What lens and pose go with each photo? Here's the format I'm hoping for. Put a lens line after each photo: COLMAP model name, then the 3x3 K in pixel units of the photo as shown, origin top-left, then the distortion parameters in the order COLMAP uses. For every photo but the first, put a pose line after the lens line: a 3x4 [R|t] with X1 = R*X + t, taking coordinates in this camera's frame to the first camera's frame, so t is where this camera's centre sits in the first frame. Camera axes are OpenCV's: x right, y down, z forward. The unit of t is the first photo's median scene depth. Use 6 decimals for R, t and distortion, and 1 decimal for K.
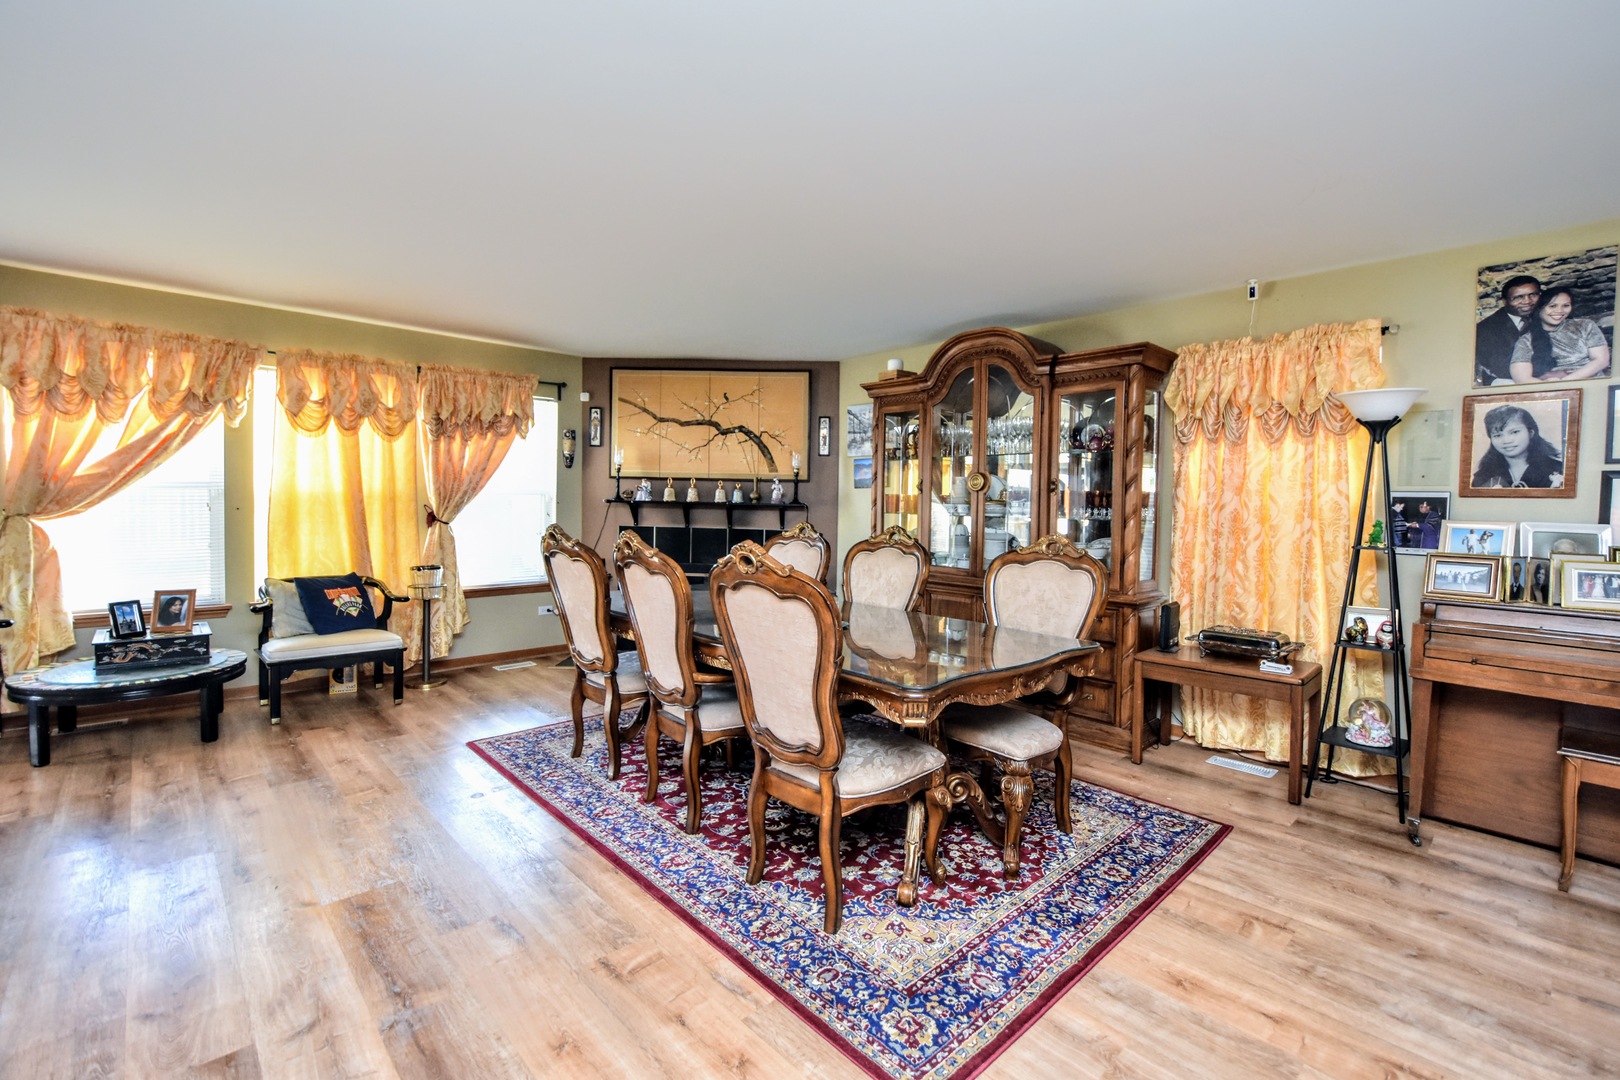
lens RADIAL K [[722.5, 0, 828.2], [0, 722.5, 522.8], [0, 0, 1]] dist [0.012297, -0.005642]
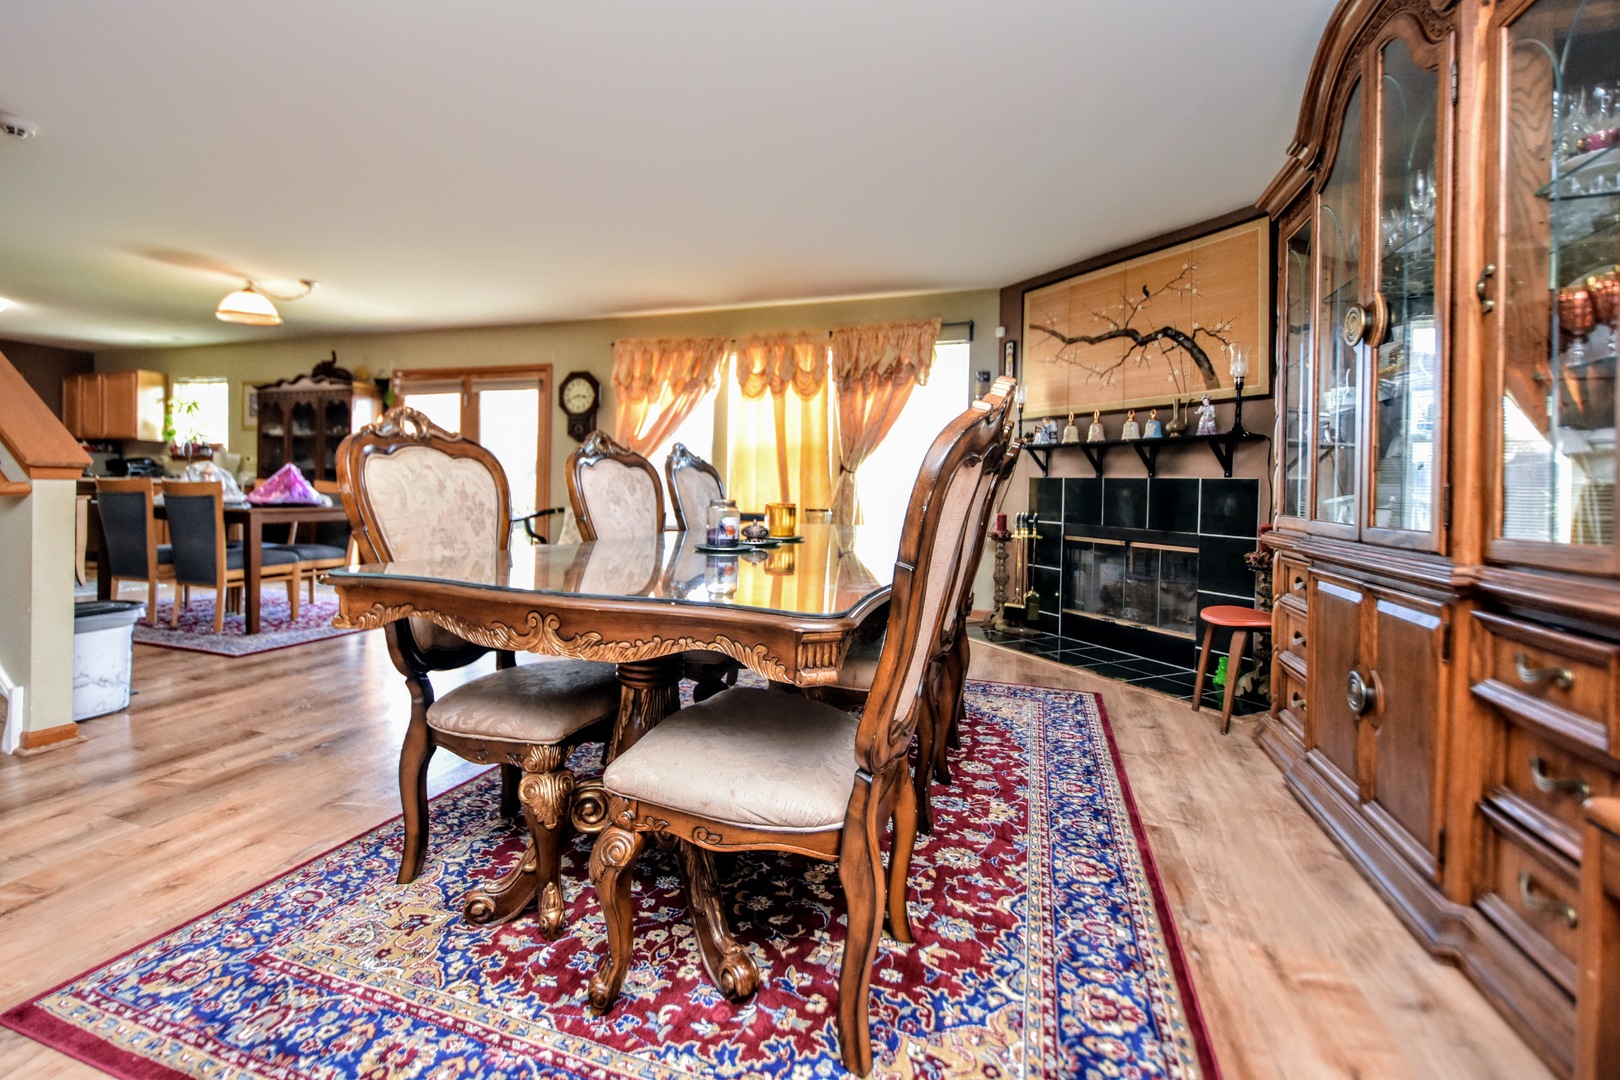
lens RADIAL K [[722.5, 0, 755.8], [0, 722.5, 488.3], [0, 0, 1]] dist [0.012297, -0.005642]
pose [[0.427673, -0.006860, -0.903907, 0.416909], [-0.036352, 0.999032, -0.024781, 0.061296], [0.903202, 0.043457, 0.427010, 0.454823]]
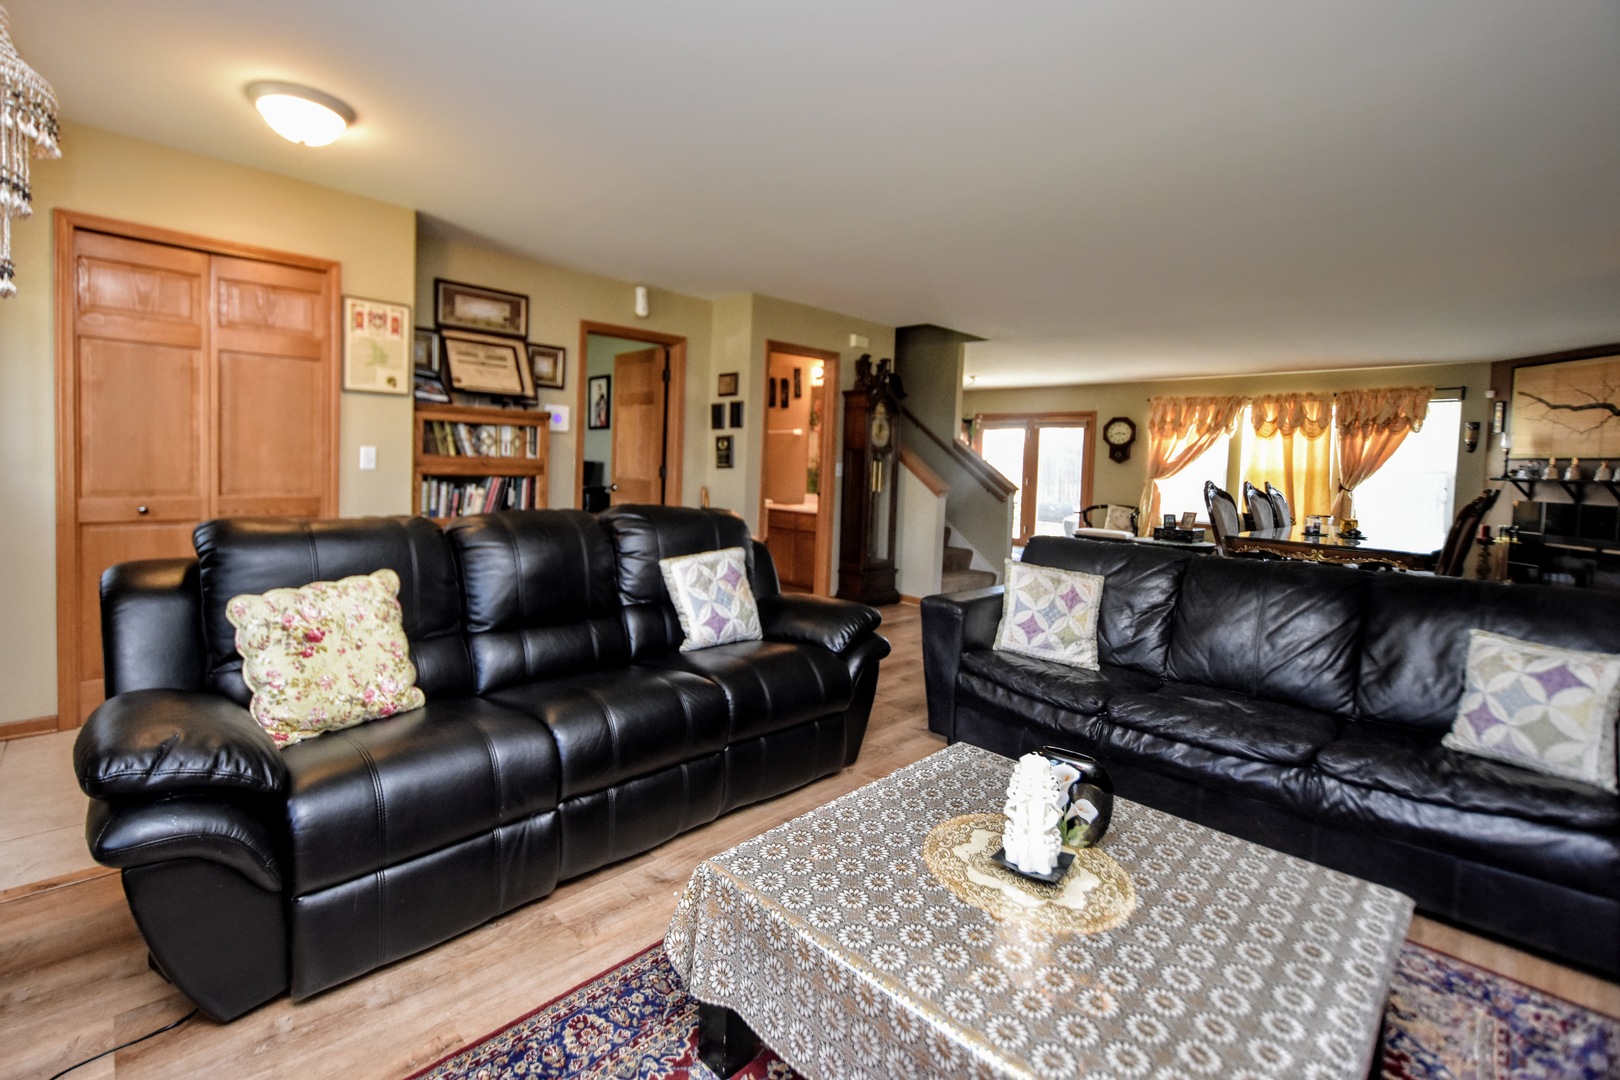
lens RADIAL K [[722.5, 0, 777.5], [0, 722.5, 491.2], [0, 0, 1]] dist [0.012297, -0.005642]
pose [[-0.002499, 0.023370, -0.999724, 1.129746], [-0.060497, 0.997892, 0.023478, 0.042758], [0.998165, 0.060539, -0.001080, -0.241976]]
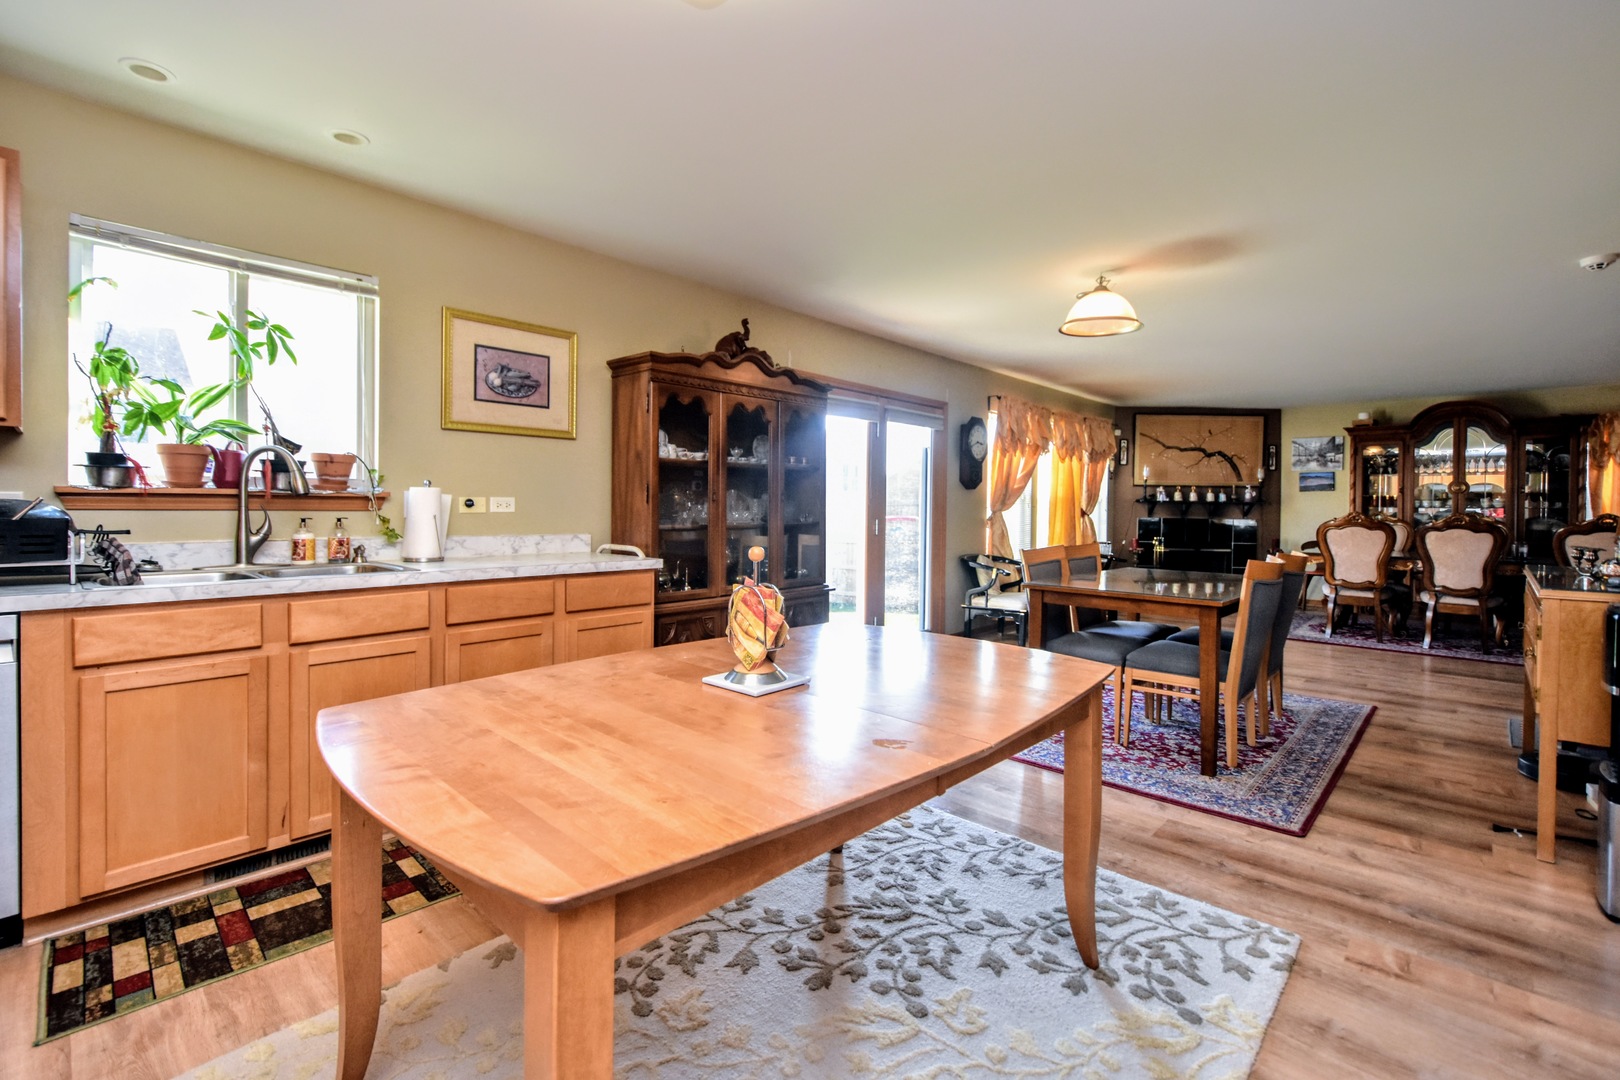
lens RADIAL K [[722.5, 0, 787.0], [0, 722.5, 515.1], [0, 0, 1]] dist [0.012297, -0.005642]
pose [[0.999256, -0.004996, 0.038231, -1.366543], [0.005398, 0.999931, -0.010416, 0.014471], [-0.038177, 0.010615, 0.999215, -0.615062]]
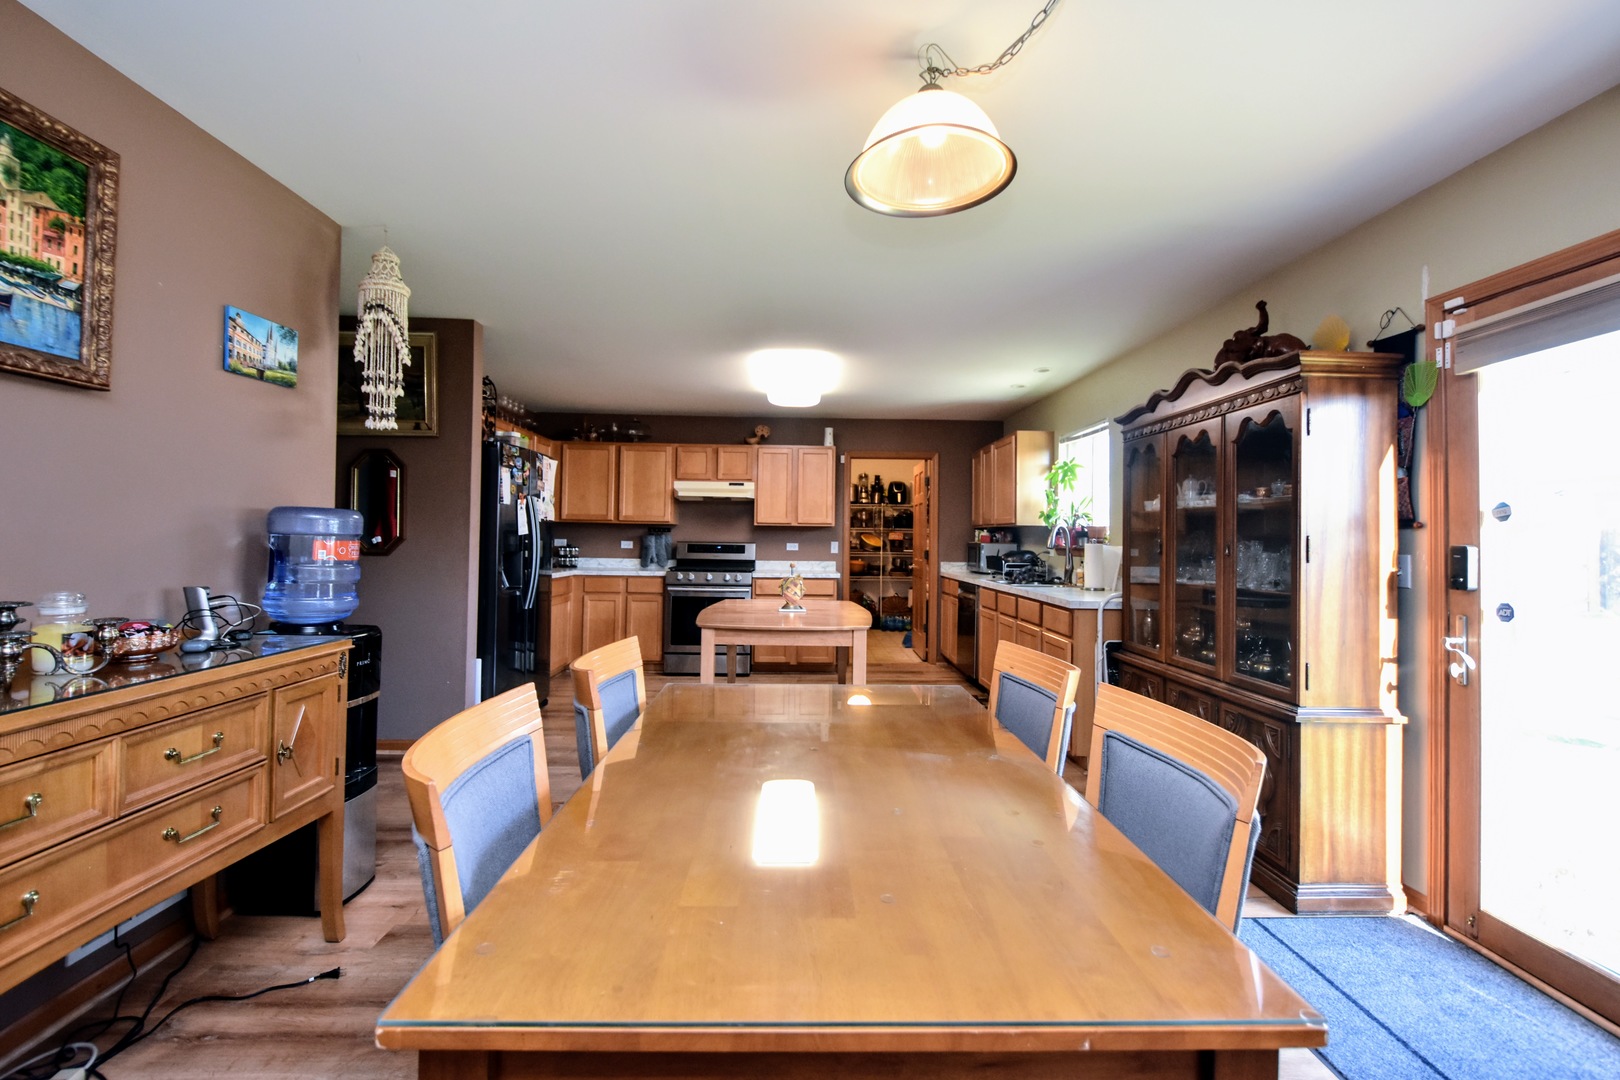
lens RADIAL K [[722.5, 0, 803.0], [0, 722.5, 539.1], [0, 0, 1]] dist [0.012297, -0.005642]
pose [[-0.681435, -0.026553, -0.731397, -0.631215], [-0.042295, 0.999100, 0.003135, -0.011496], [0.730655, 0.033071, -0.681945, 0.438033]]
